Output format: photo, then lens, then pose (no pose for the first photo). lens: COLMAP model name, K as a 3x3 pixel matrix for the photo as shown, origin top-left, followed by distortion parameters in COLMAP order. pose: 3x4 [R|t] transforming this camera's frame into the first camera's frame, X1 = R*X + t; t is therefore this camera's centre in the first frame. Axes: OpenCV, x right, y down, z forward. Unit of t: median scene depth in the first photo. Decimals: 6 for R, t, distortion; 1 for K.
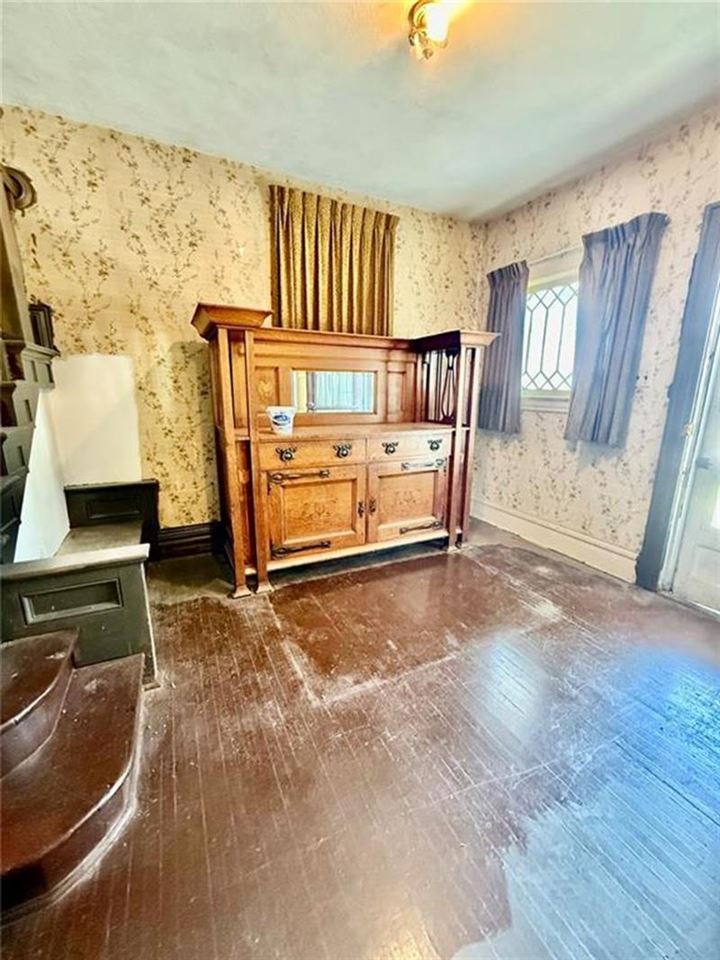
lens RADIAL K [[383.5, 0, 359.2], [0, 383.5, 478.7], [0, 0, 1]] dist [-0.002158, 0.000877]
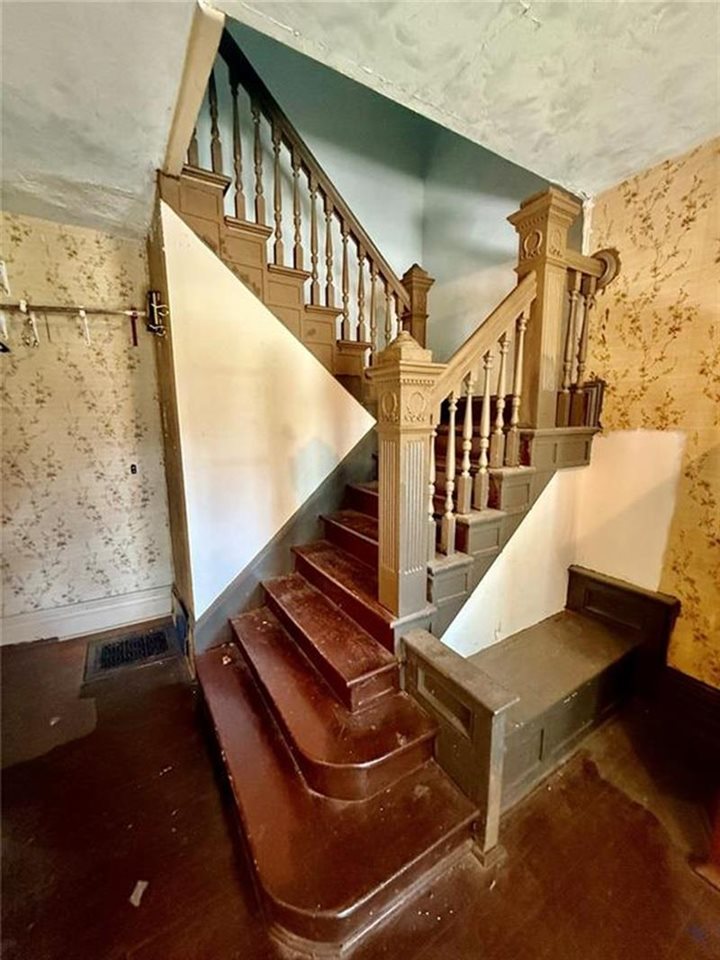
lens RADIAL K [[383.5, 0, 360.2], [0, 383.5, 481.1], [0, 0, 1]] dist [-0.002158, 0.000877]
pose [[0.108935, 0.155381, -0.981830, 0.077119], [-0.225078, 0.965911, 0.127889, -0.194441], [0.968232, 0.207057, 0.140194, 0.334174]]
